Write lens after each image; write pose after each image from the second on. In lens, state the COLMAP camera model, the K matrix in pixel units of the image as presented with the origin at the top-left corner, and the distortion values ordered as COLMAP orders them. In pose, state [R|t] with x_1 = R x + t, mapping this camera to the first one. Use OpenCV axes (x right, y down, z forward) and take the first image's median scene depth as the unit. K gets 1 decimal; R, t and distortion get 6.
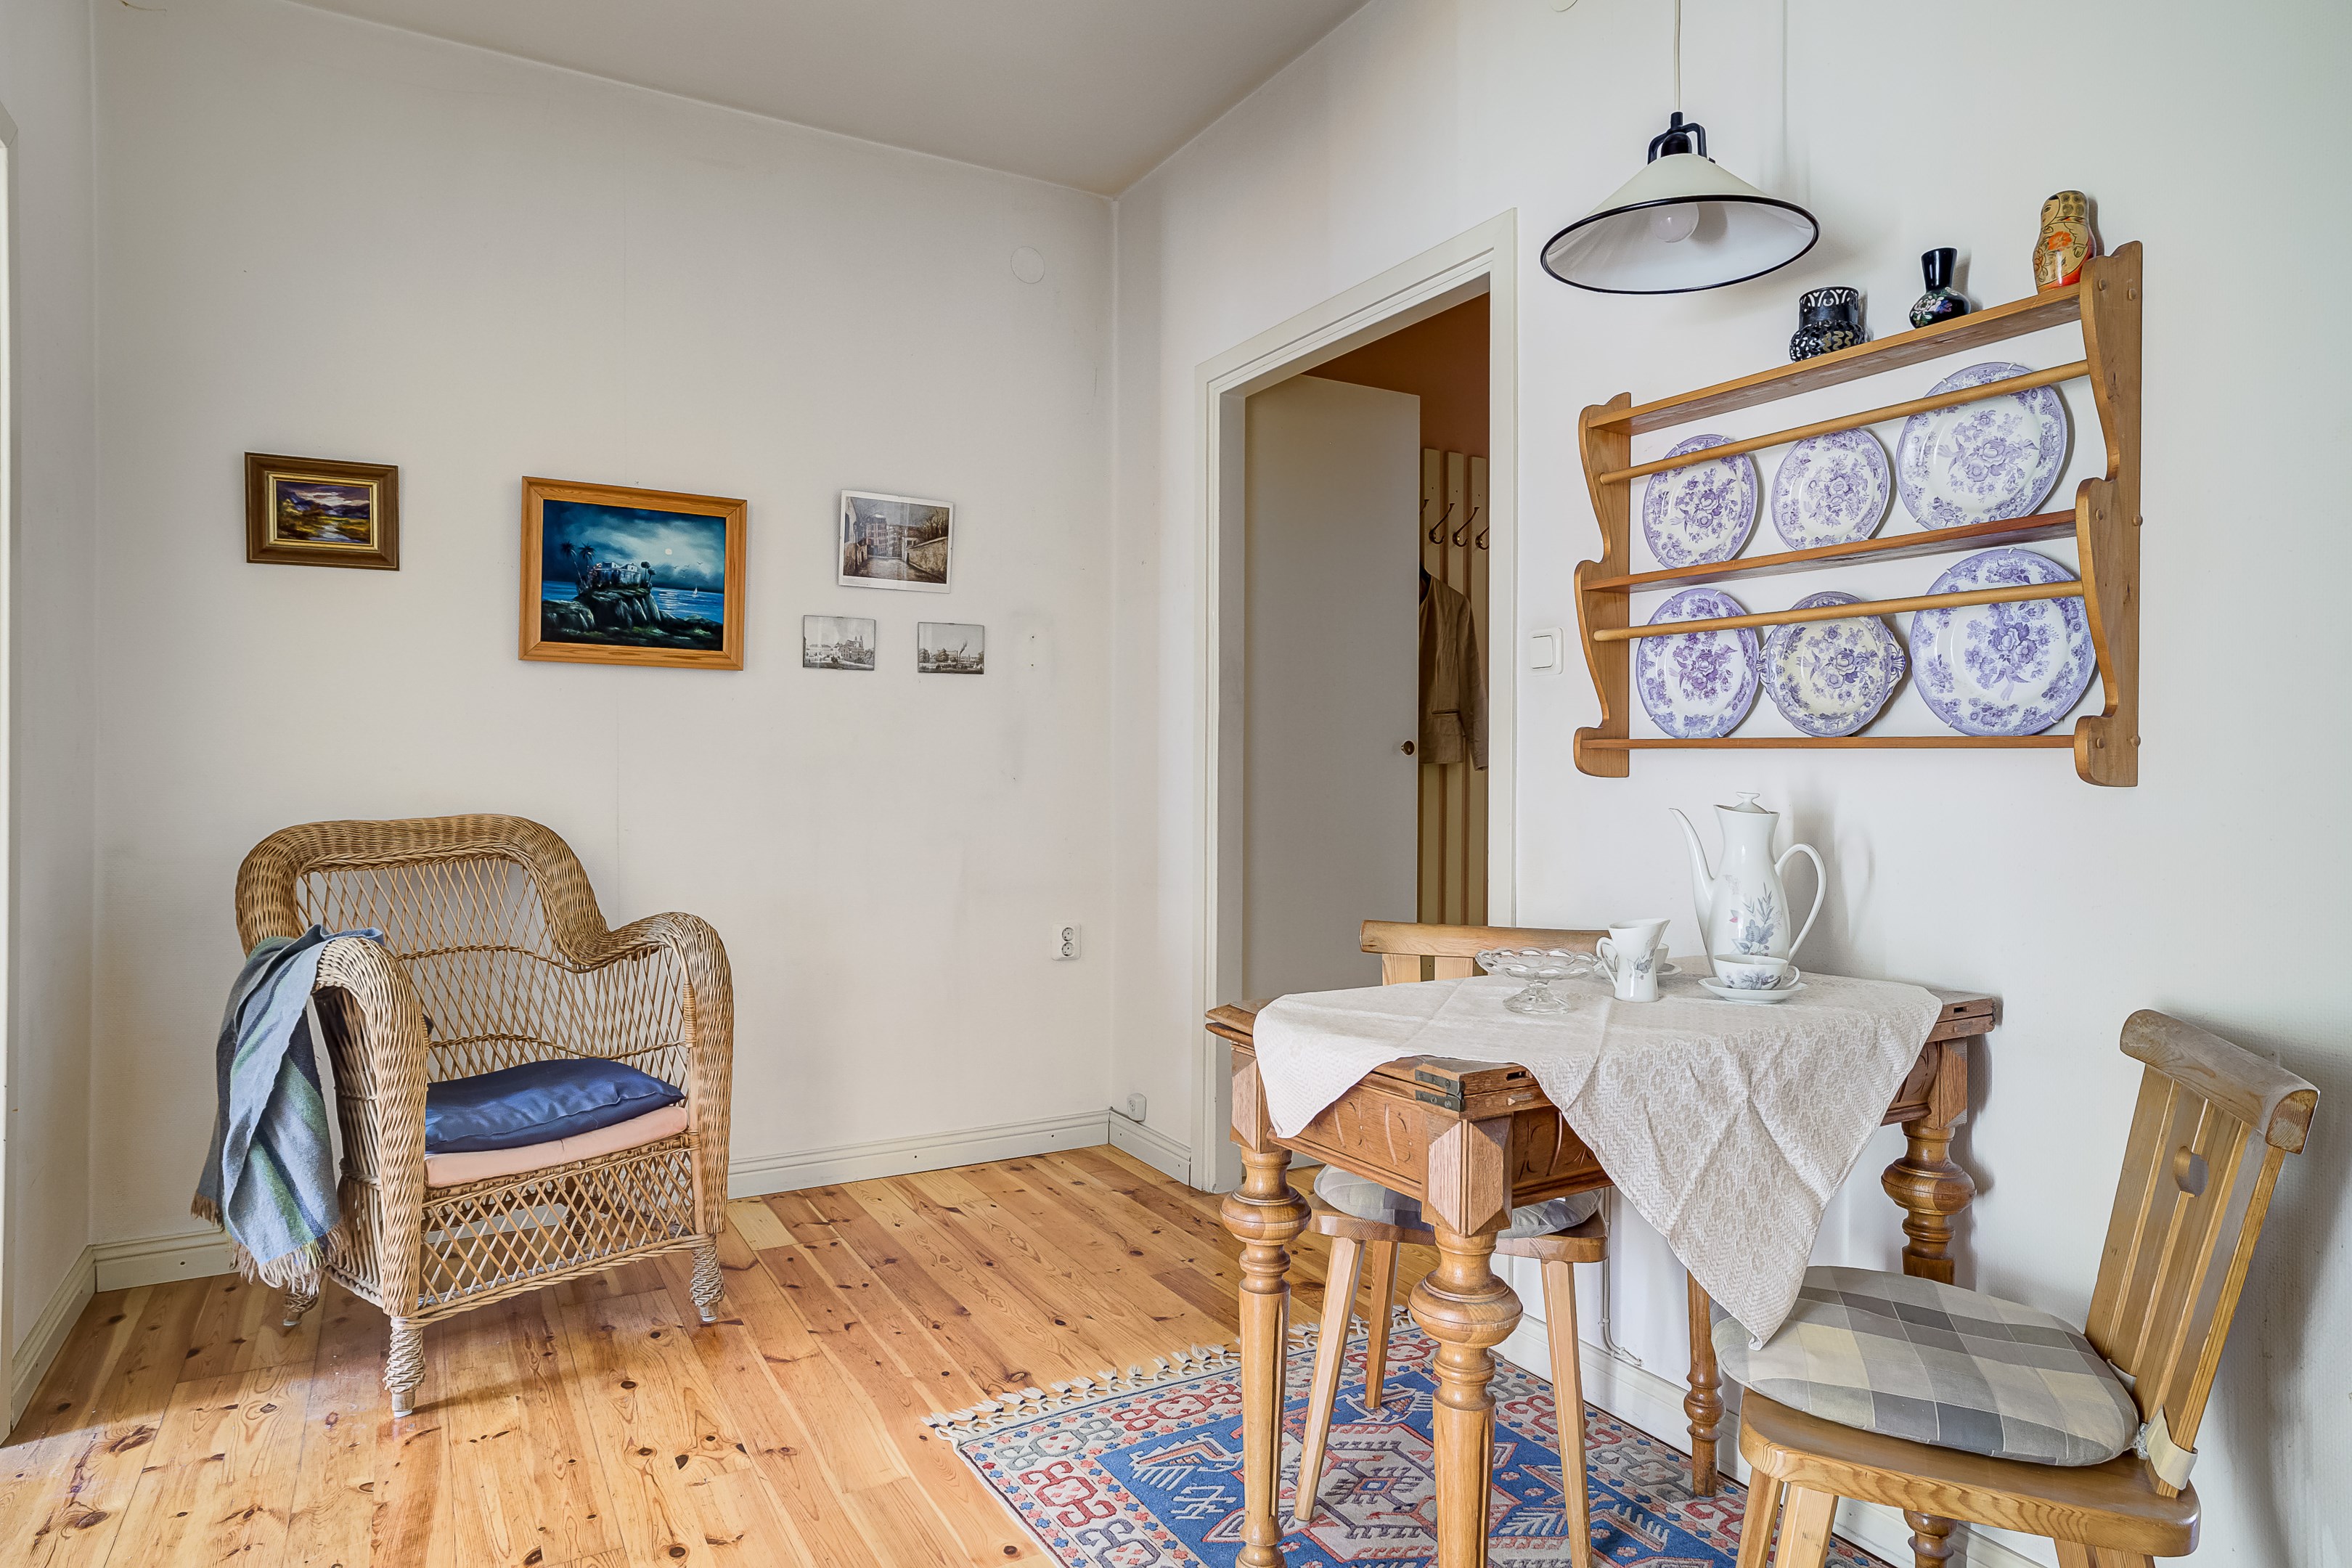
lens RADIAL K [[1349.9, 0, 1183.7], [0, 1349.9, 781.6], [0, 0, 1]] dist [-0.017211, 0.010732]
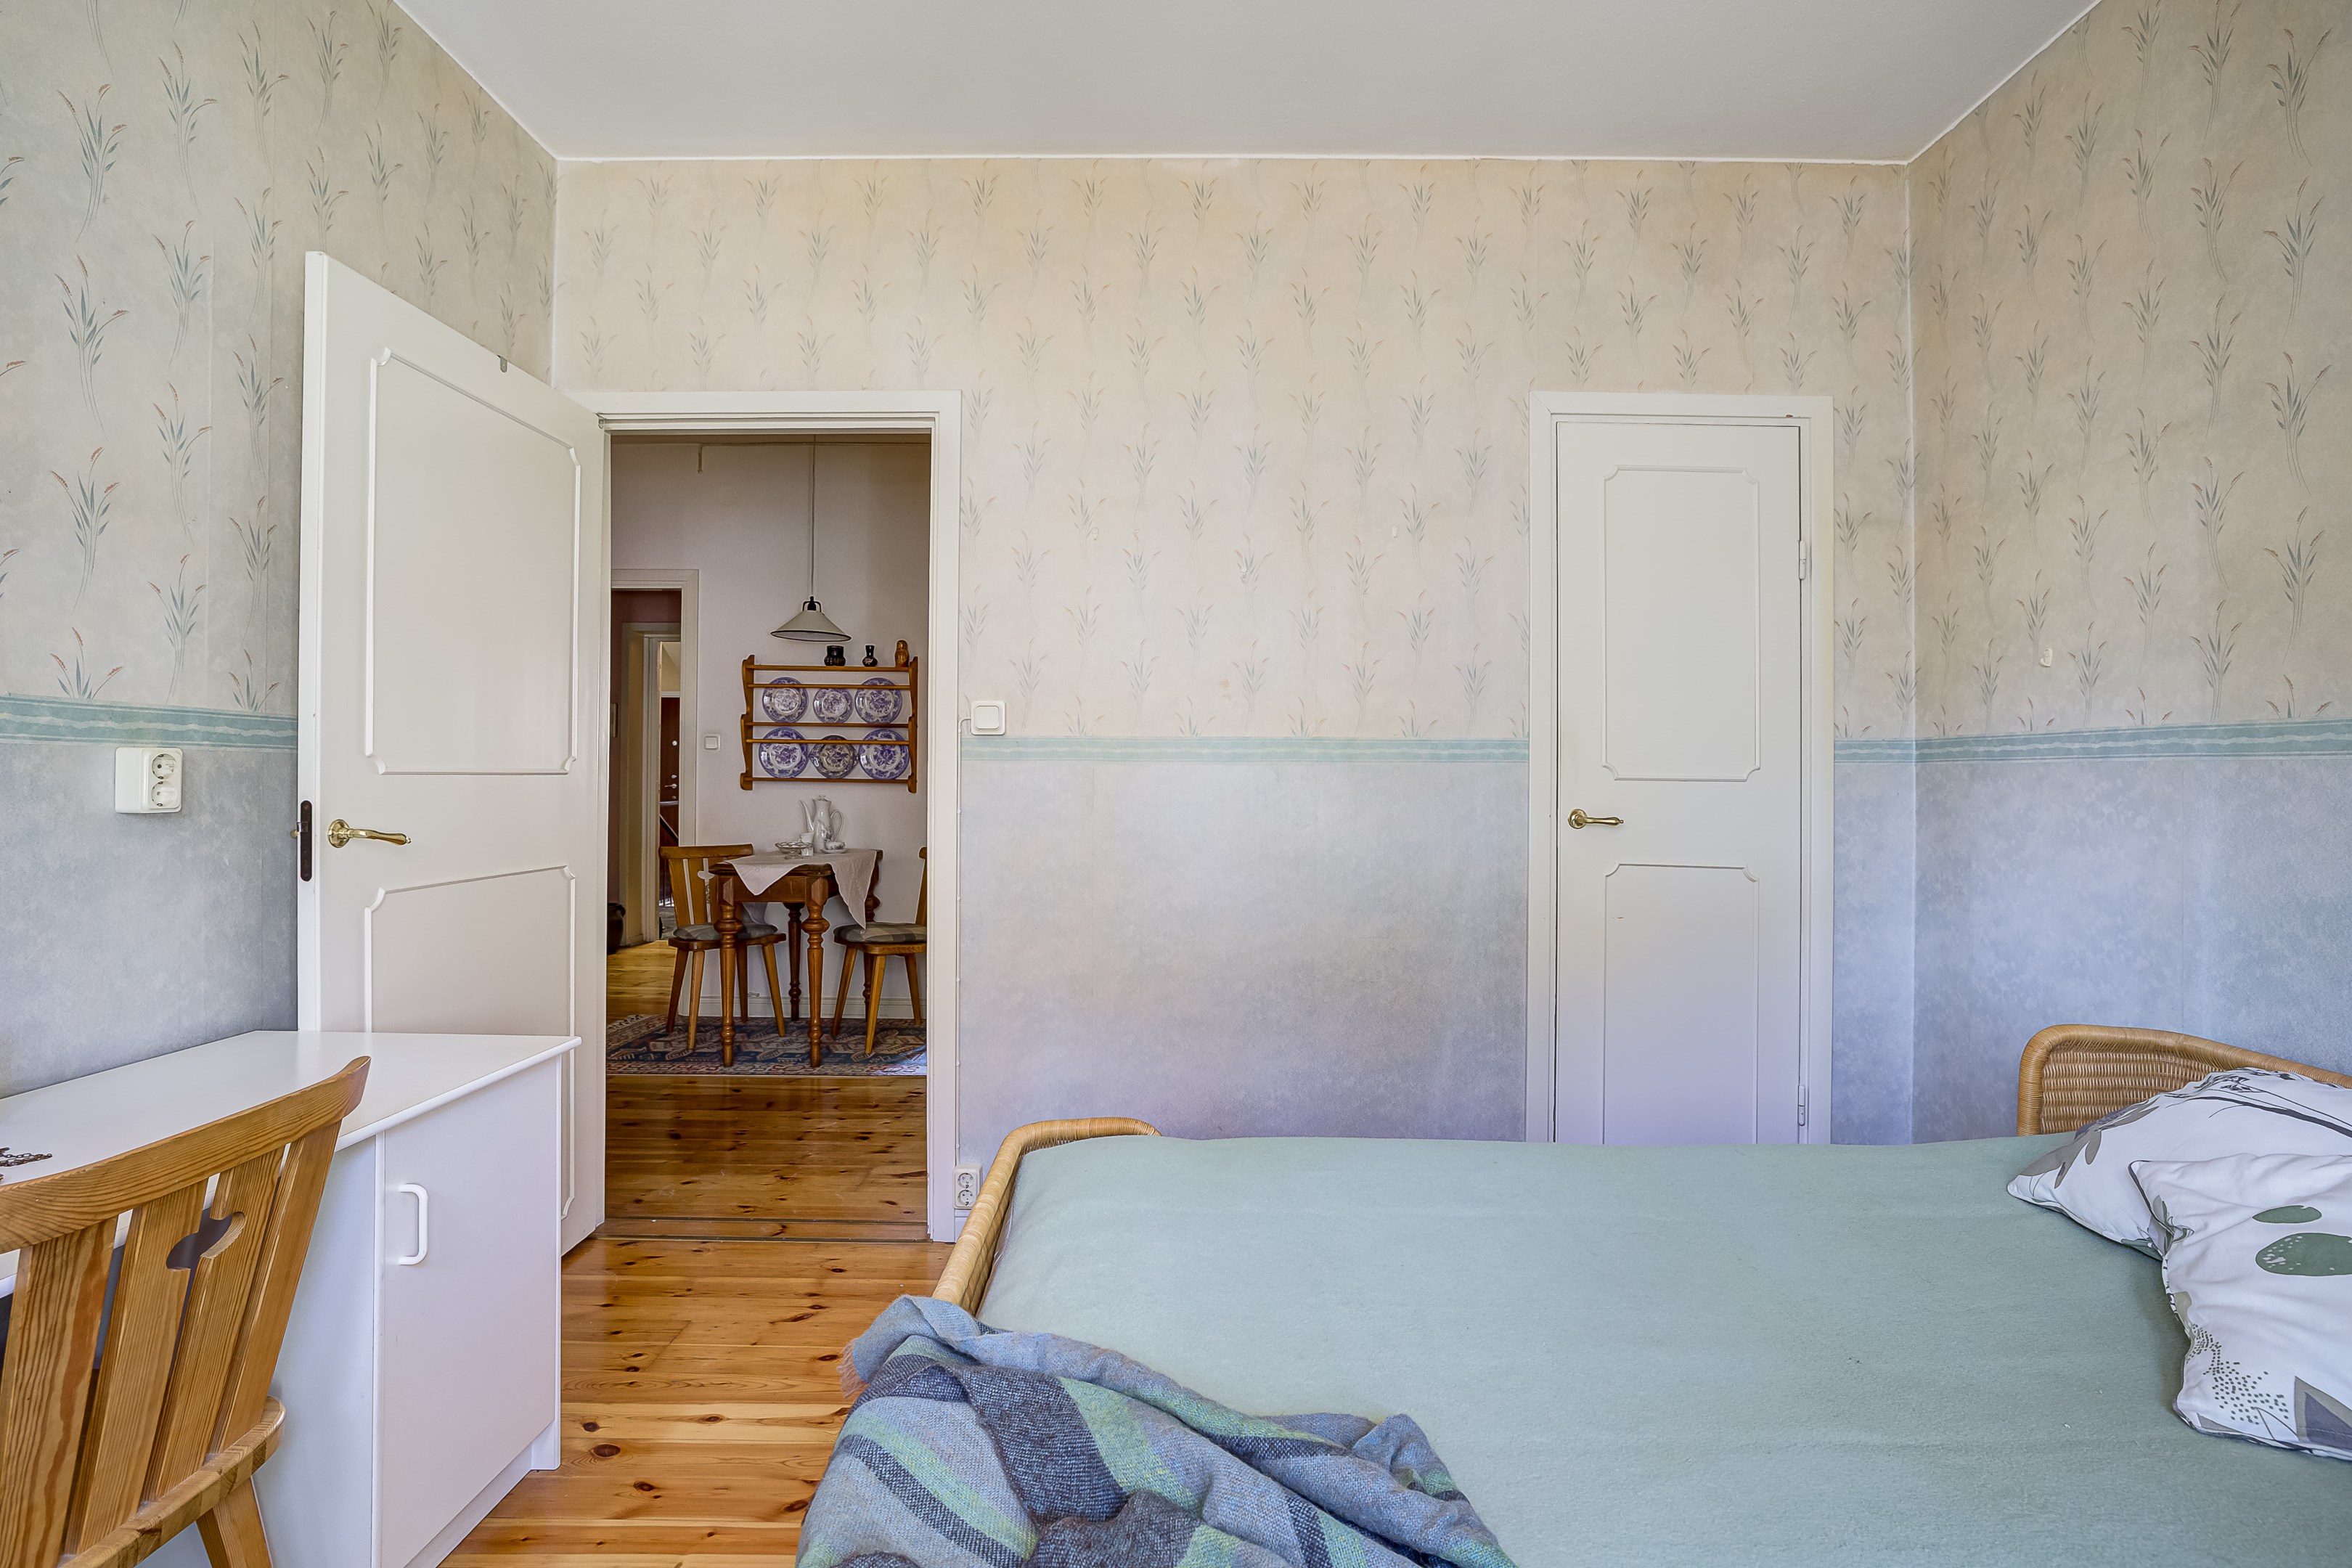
lens RADIAL K [[1024.3, 0, 1178.4], [0, 1024.3, 772.1], [0, 0, 1]] dist [-0.002351, -0.000024]
pose [[0.492998, 0.001955, 0.870028, -1.352191], [-0.000956, 0.999998, -0.001705, -0.048299], [-0.870030, 0.000009, 0.492999, -1.028806]]
